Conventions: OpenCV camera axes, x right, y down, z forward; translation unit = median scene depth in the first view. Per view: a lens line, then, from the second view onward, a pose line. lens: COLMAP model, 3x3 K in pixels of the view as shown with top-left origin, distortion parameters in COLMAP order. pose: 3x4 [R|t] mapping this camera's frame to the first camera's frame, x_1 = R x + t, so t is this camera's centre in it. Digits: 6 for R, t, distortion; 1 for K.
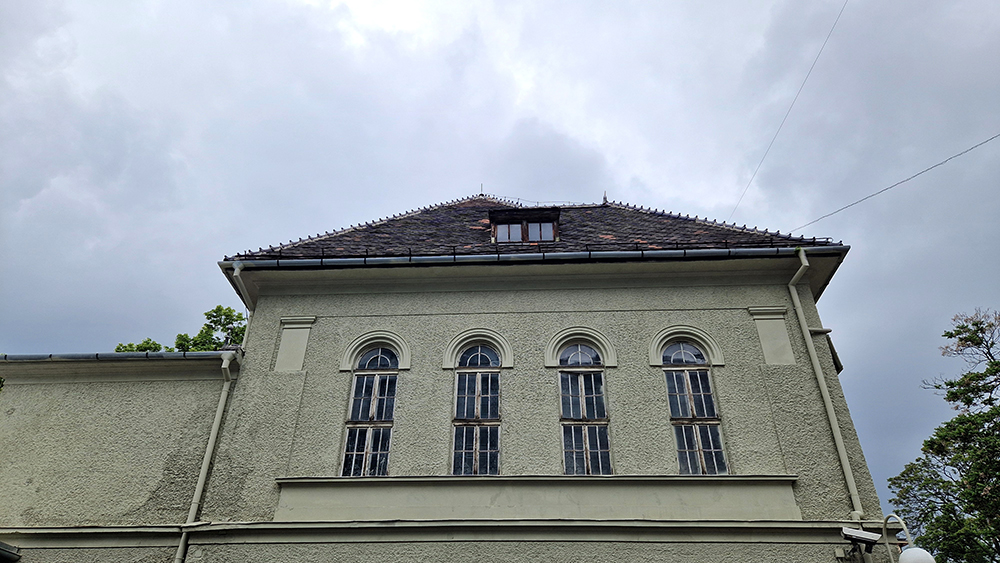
lens RADIAL K [[675.6, 0, 509.0], [0, 675.6, 282.9], [0, 0, 1]] dist [0.061053, -0.007348]
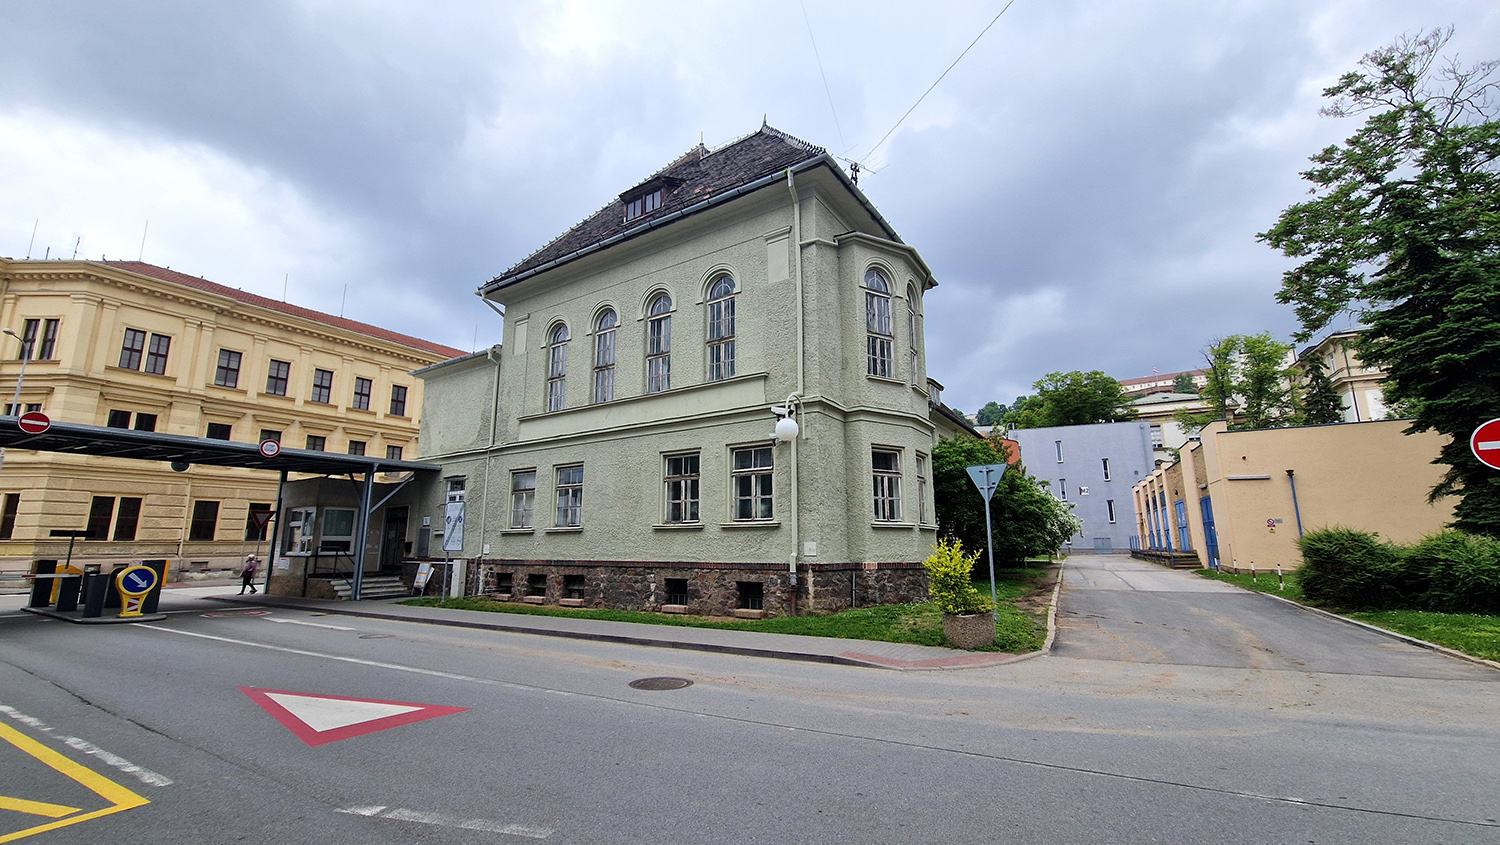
lens RADIAL K [[616.9, 0, 750.4], [0, 616.9, 430.3], [0, 0, 1]] dist [-0.018570, -0.000293]
pose [[0.856382, -0.107773, -0.504970, 0.751790], [0.305001, 0.894708, 0.326300, -0.014178], [0.416635, -0.433454, 0.799083, -0.017418]]
